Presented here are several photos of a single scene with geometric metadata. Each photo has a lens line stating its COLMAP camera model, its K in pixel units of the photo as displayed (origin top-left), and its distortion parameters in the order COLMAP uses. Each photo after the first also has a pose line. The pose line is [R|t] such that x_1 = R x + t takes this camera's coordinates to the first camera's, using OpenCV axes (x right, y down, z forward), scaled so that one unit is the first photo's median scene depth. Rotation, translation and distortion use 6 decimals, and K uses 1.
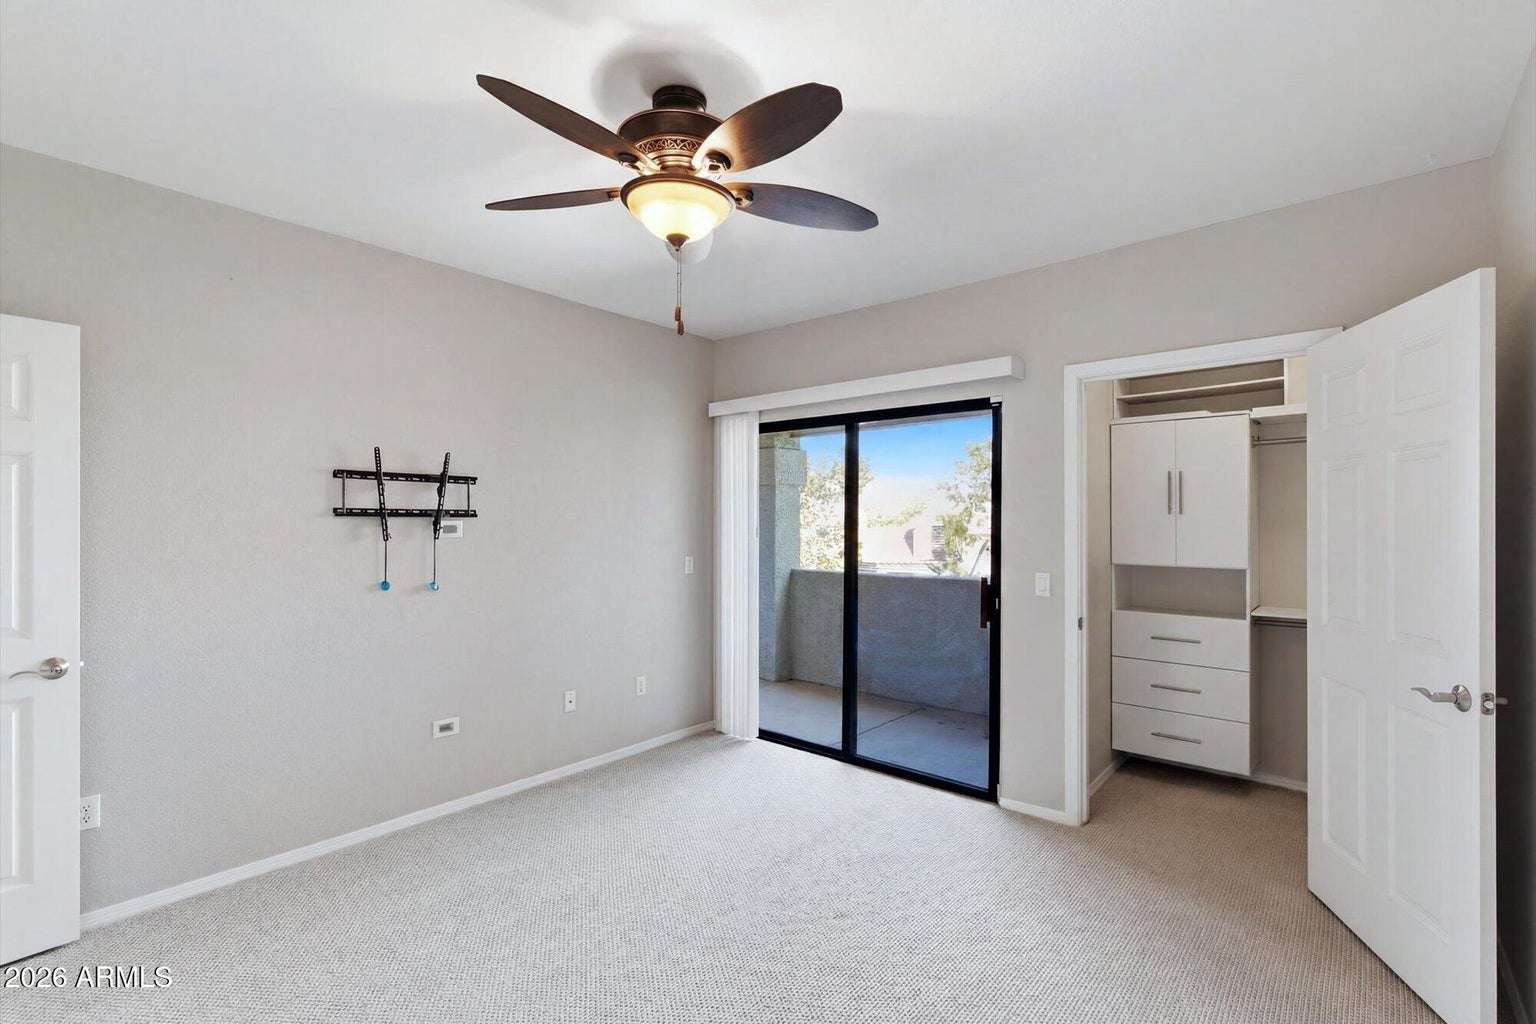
lens RADIAL K [[694.8, 0, 768.6], [0, 694.8, 527.0], [0, 0, 1]] dist [-0.000485, 0.000175]
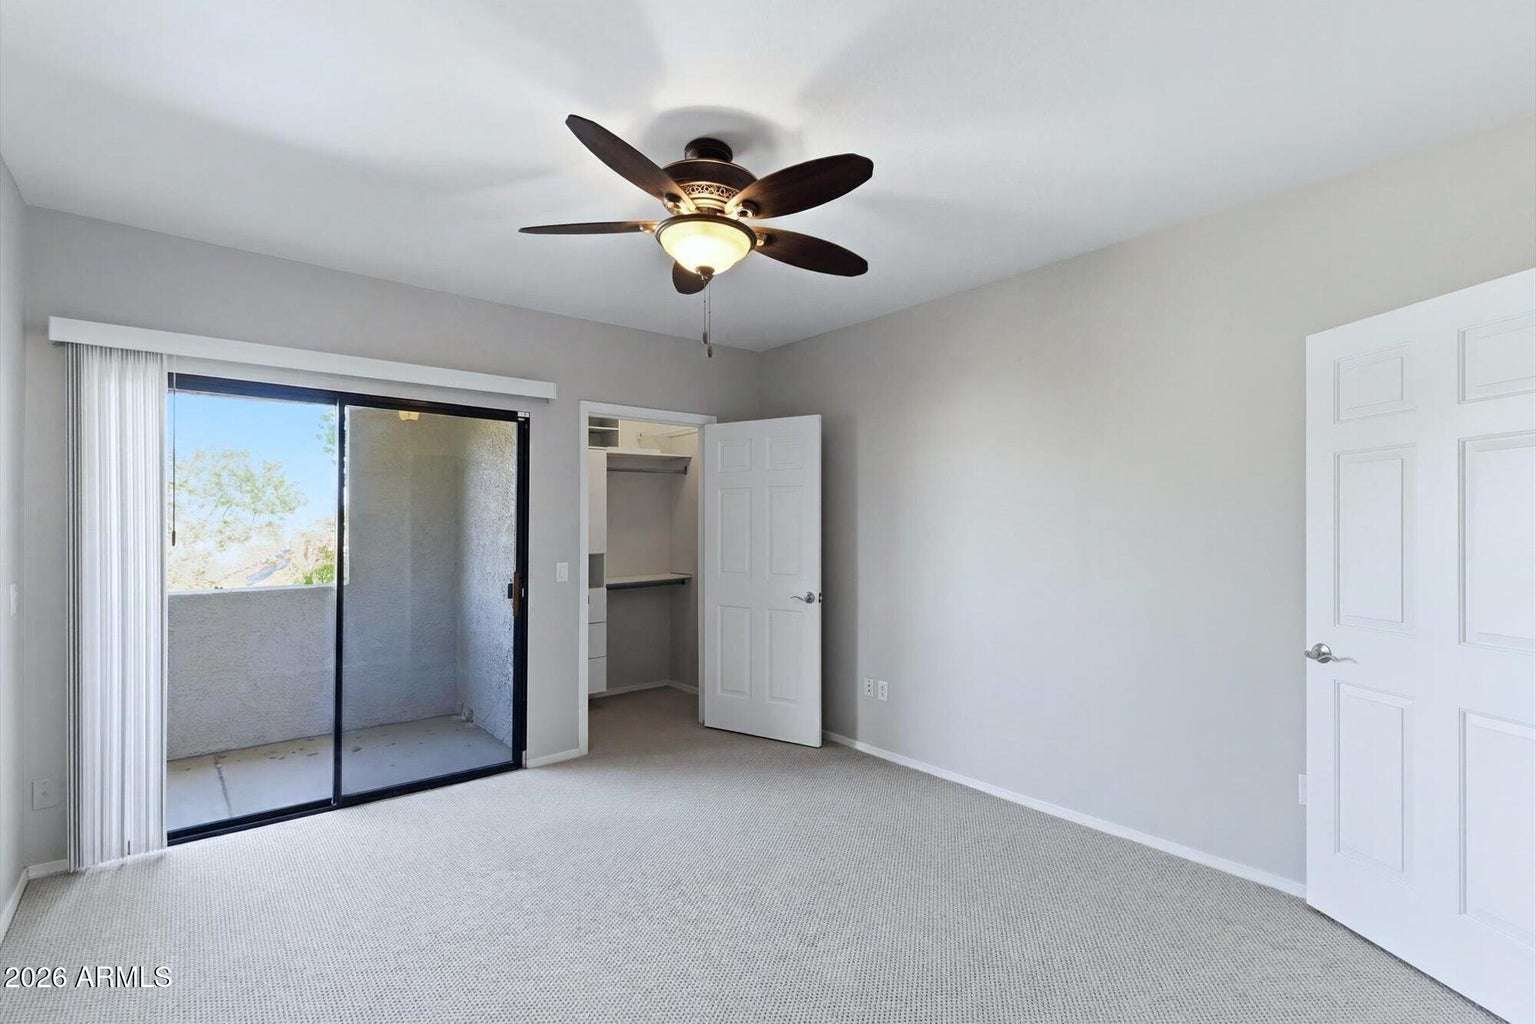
lens RADIAL K [[694.8, 0, 768.6], [0, 694.8, 527.0], [0, 0, 1]] dist [-0.000485, 0.000175]
pose [[0.169130, -0.007198, 0.985567, -0.721321], [0.004328, 0.999969, 0.006560, -0.004435], [-0.985584, 0.003156, 0.169156, 0.404722]]
